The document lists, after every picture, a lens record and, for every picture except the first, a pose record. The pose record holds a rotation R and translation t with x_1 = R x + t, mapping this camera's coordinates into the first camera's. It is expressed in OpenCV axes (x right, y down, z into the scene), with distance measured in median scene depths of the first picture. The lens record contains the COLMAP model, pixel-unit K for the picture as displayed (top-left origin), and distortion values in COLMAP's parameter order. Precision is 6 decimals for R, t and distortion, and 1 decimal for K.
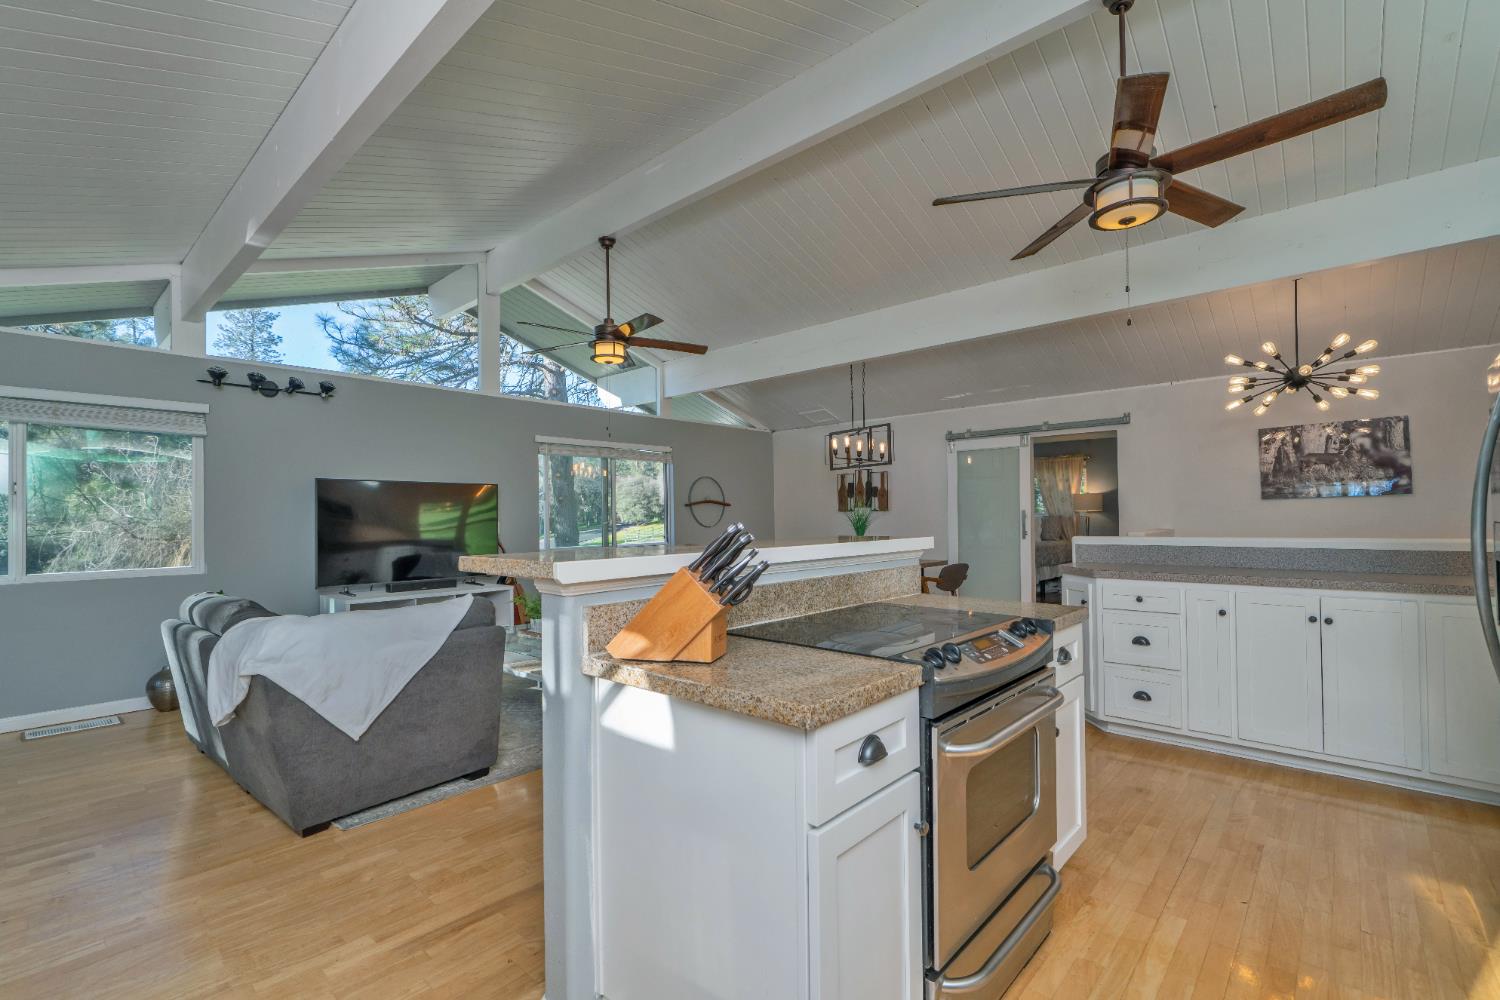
lens RADIAL K [[673.8, 0, 743.1], [0, 673.8, 505.3], [0, 0, 1]] dist [0.000070, 0.002398]
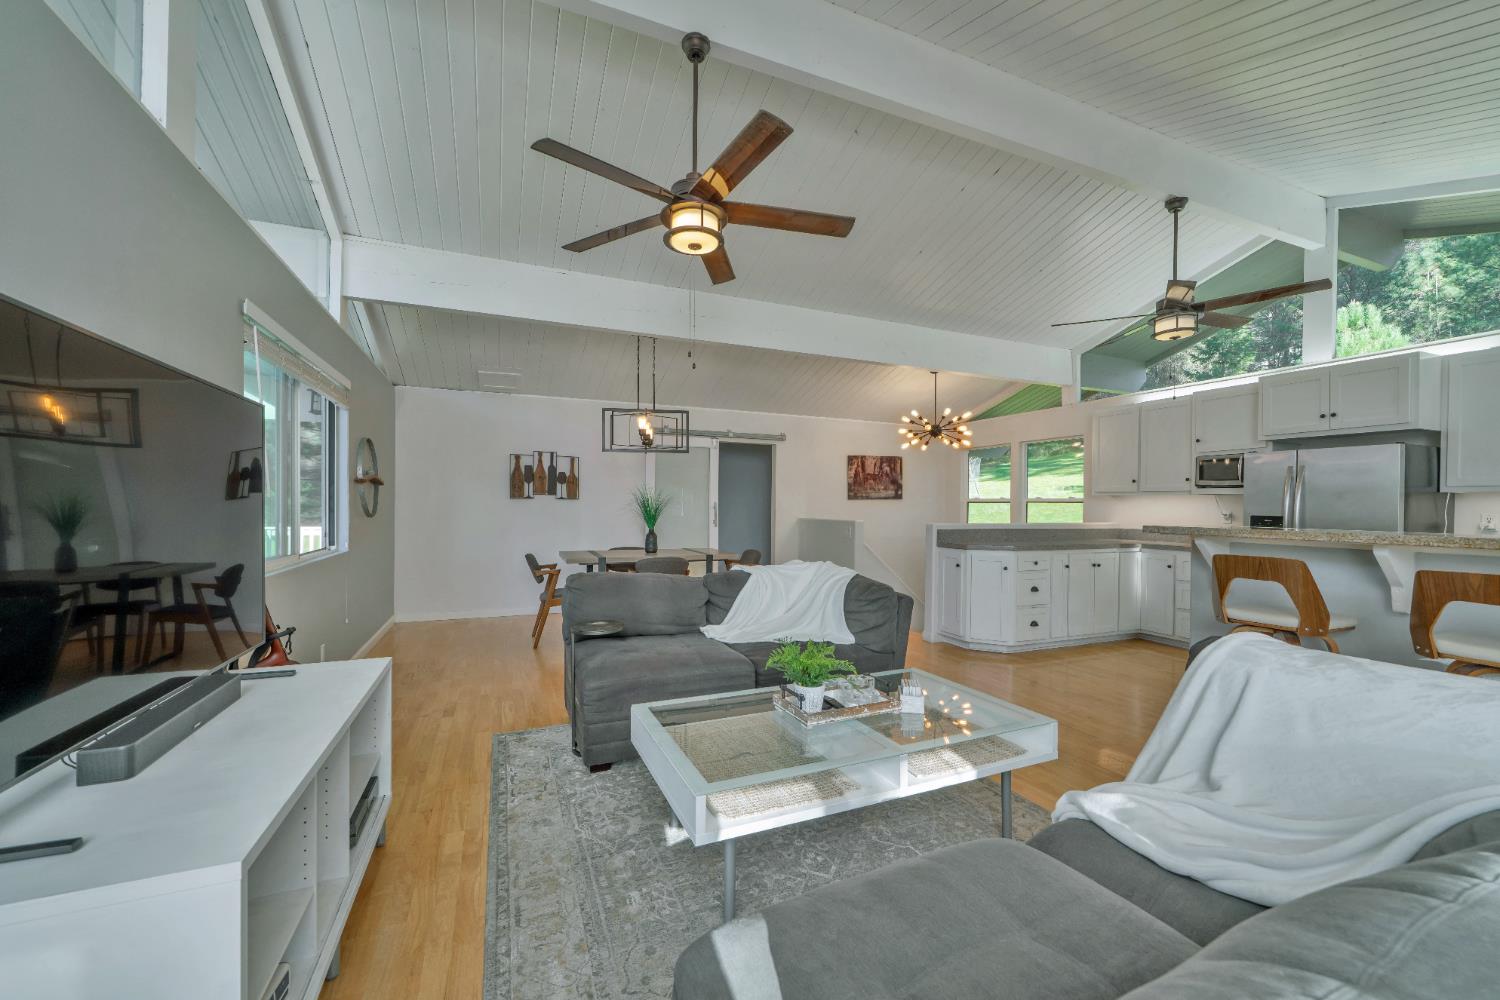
lens RADIAL K [[570.8, 0, 739.4], [0, 570.8, 506.2], [0, 0, 1]] dist [-0.004710, 0.000909]
pose [[0.424402, 0.015498, 0.905341, -0.500867], [-0.029119, 0.999570, -0.003461, 0.017075], [-0.905006, -0.024893, 0.424670, 0.576856]]
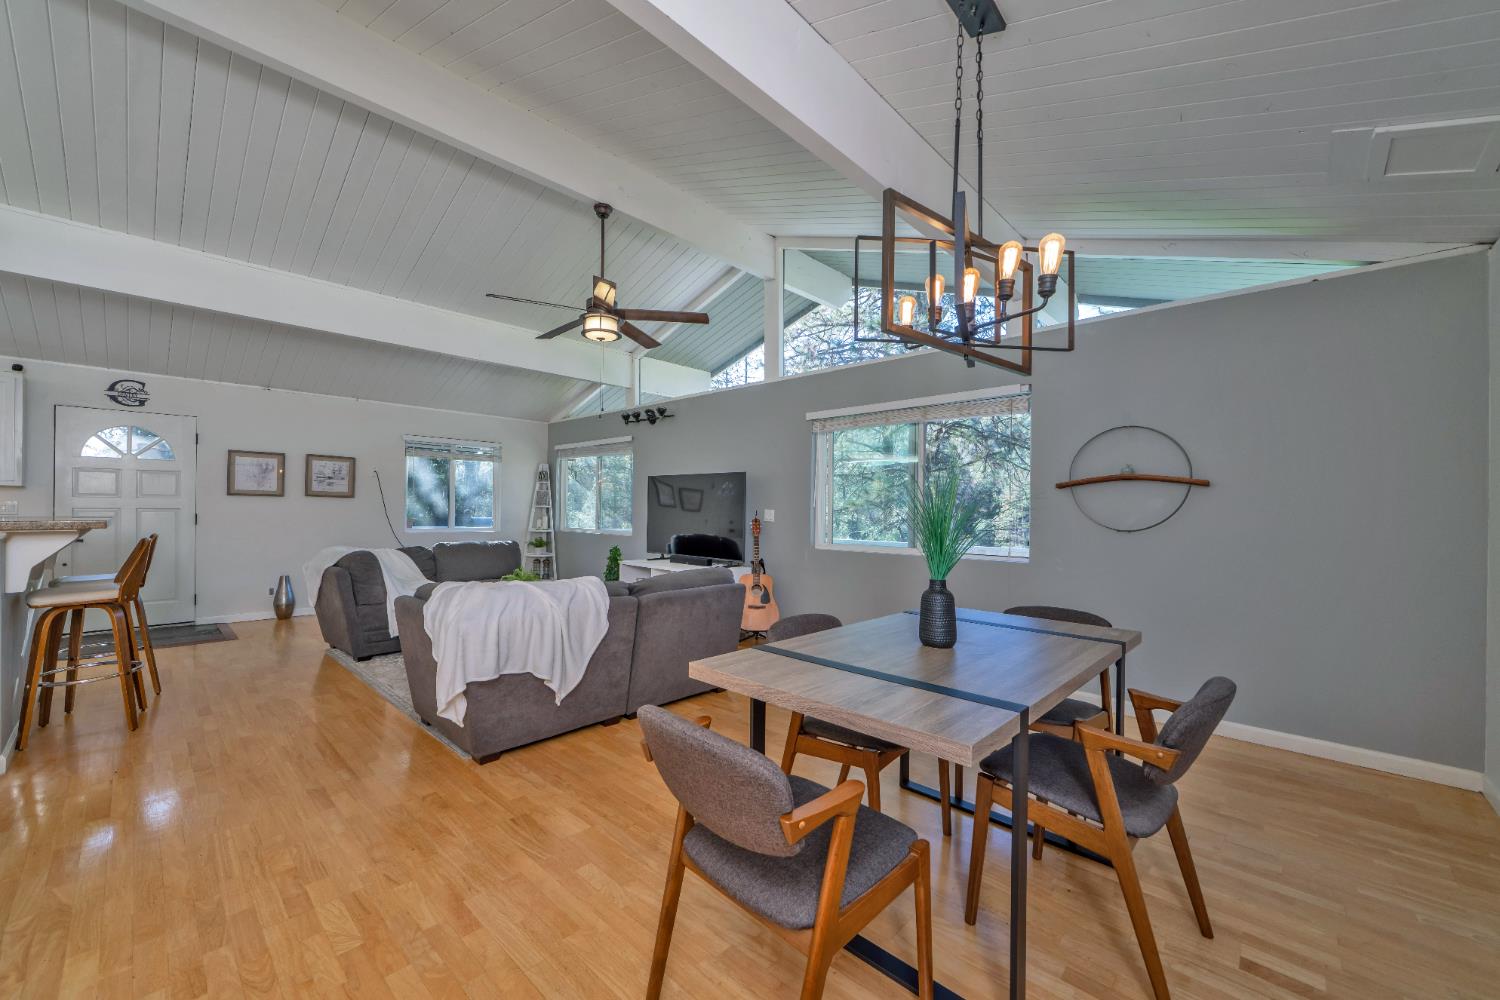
lens RADIAL K [[592.2, 0, 742.4], [0, 592.2, 507.8], [0, 0, 1]] dist [-0.000071, 0.000144]
pose [[-0.029266, 0.011519, -0.999505, 0.481197], [0.007289, 0.999909, 0.011310, 0.011545], [0.999545, -0.006954, -0.029348, 0.946720]]
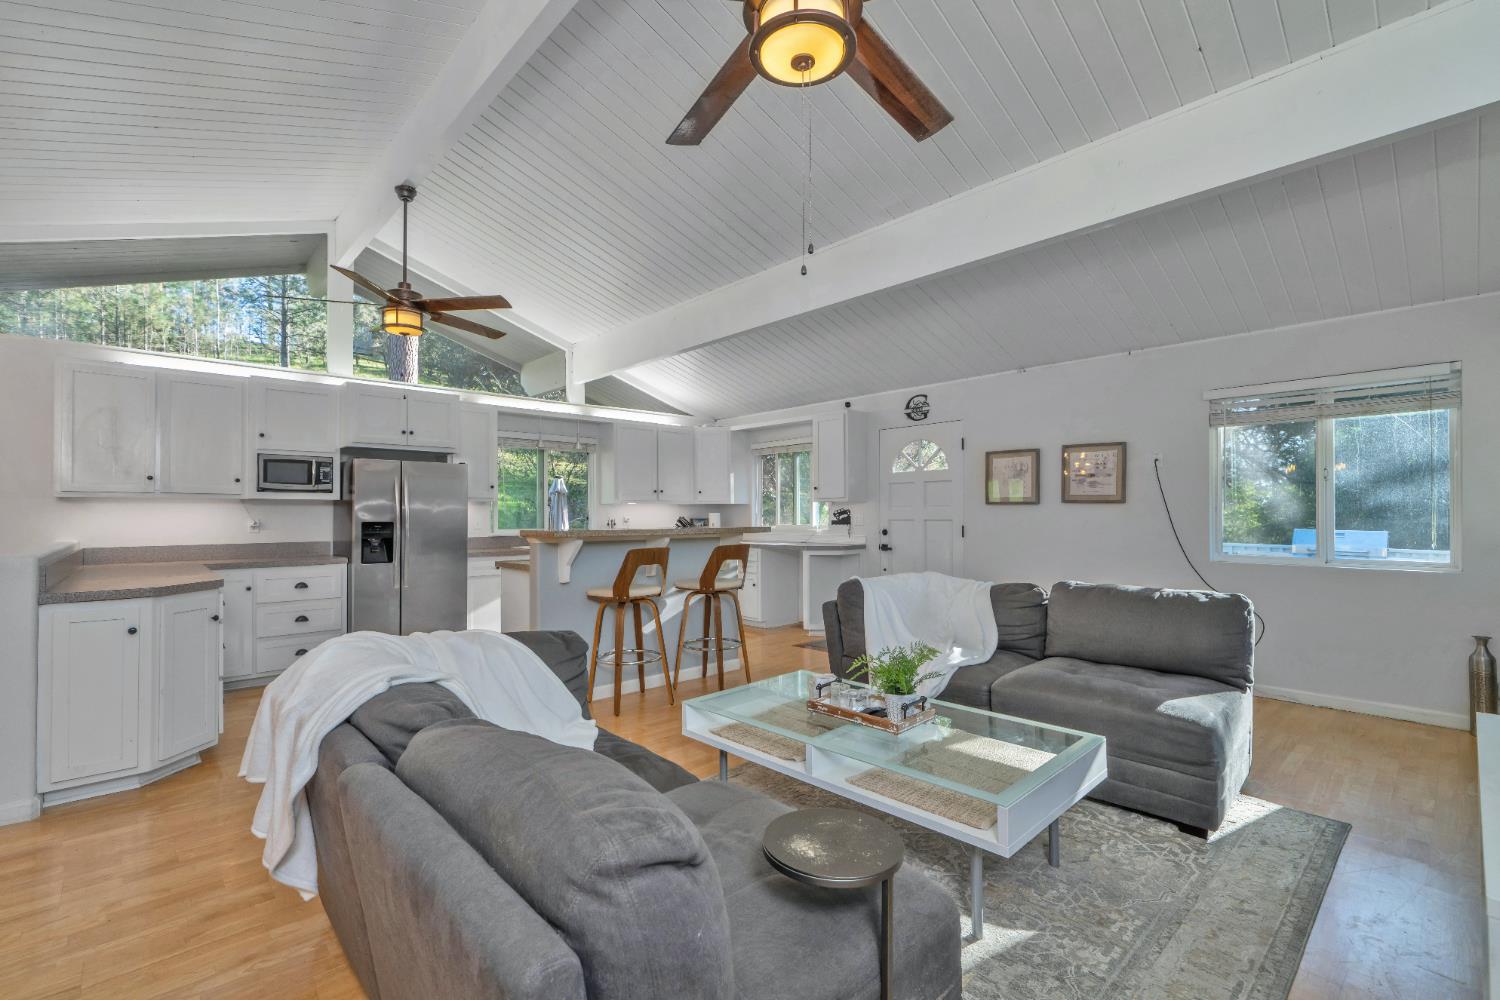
lens RADIAL K [[663.6, 0, 739.1], [0, 663.6, 510.2], [0, 0, 1]] dist [0.001985, 0.000980]
pose [[-0.995517, 0.018647, 0.092722, -0.154241], [0.016569, 0.999595, -0.023133, 0.019307], [-0.093116, -0.021493, -0.995423, 1.038939]]
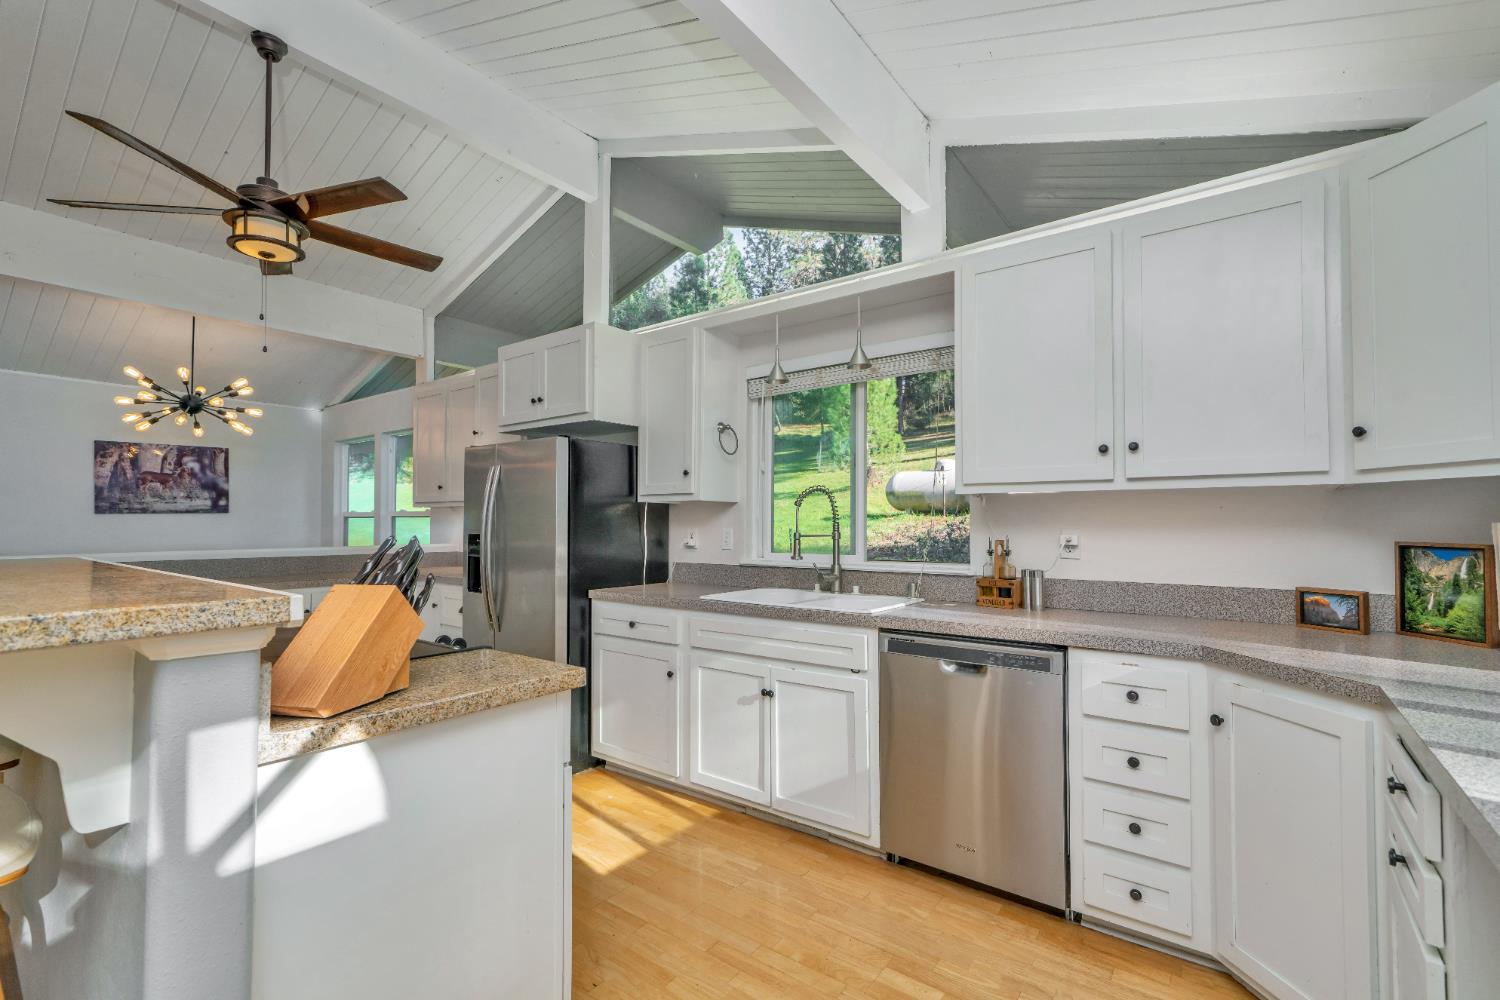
lens RADIAL K [[663.6, 0, 733.7], [0, 663.6, 507.0], [0, 0, 1]] dist [0.001985, 0.000980]
pose [[-0.082298, 0.035773, 0.995966, -0.225918], [-0.014480, 0.999207, -0.037086, 0.003347], [-0.996503, -0.017474, -0.081715, 0.144368]]
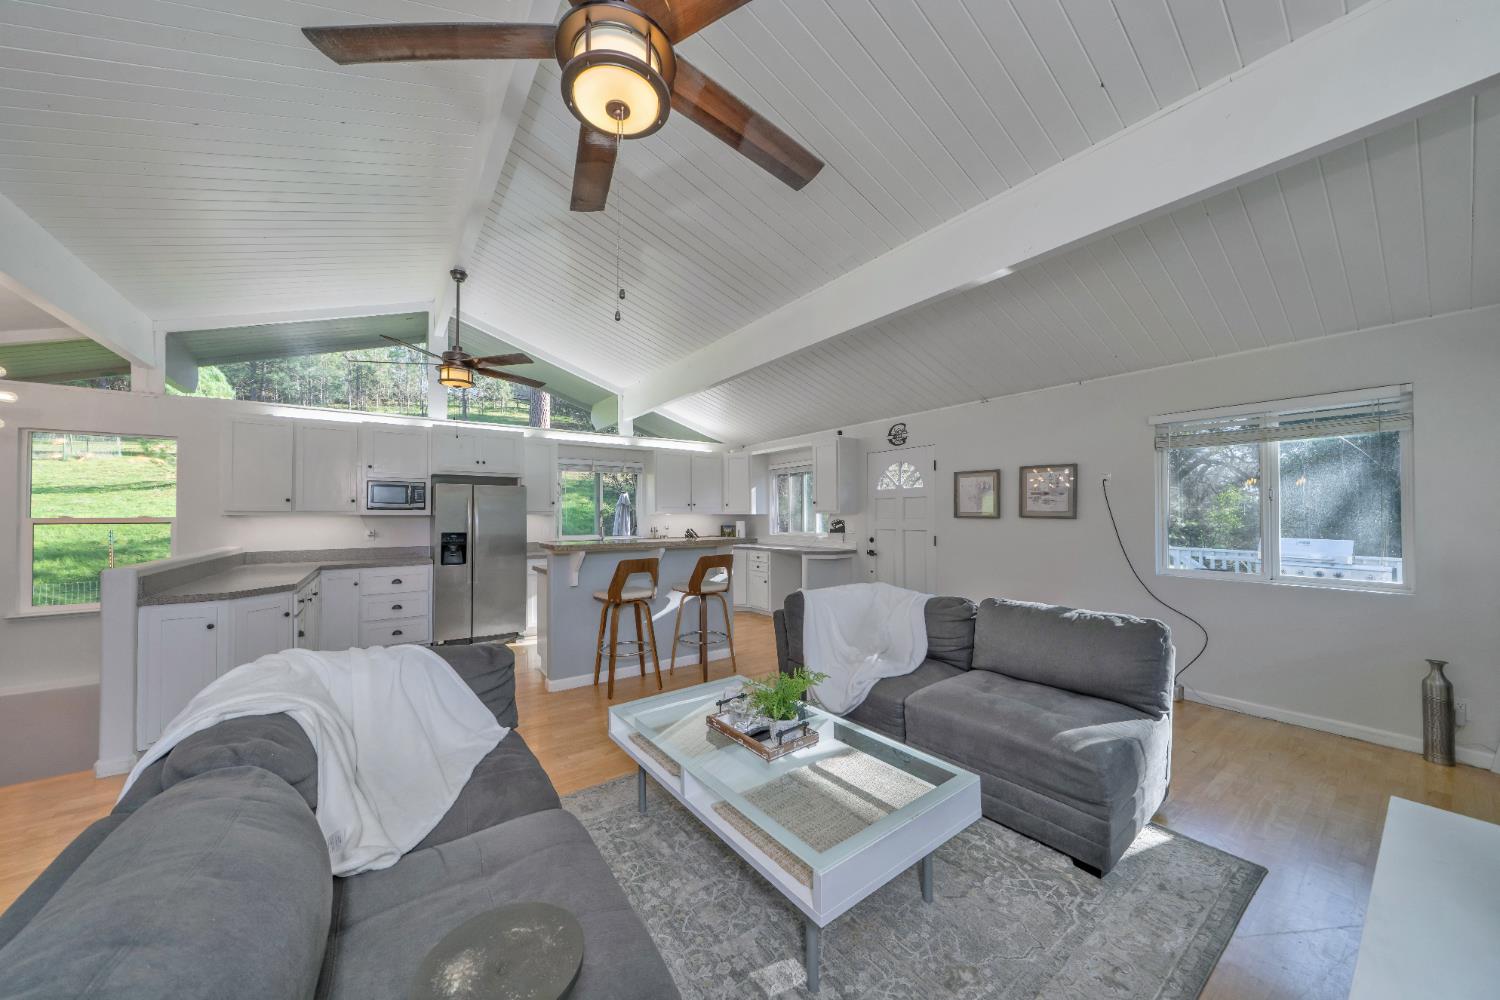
lens RADIAL K [[509.3, 0, 740.1], [0, 509.3, 509.9], [0, 0, 1]] dist [-0.003498, -0.000069]
pose [[-0.976599, 0.019766, 0.214157, -0.245873], [0.014058, 0.999505, -0.028144, 0.001703], [-0.214607, -0.024475, -0.976394, 0.961482]]
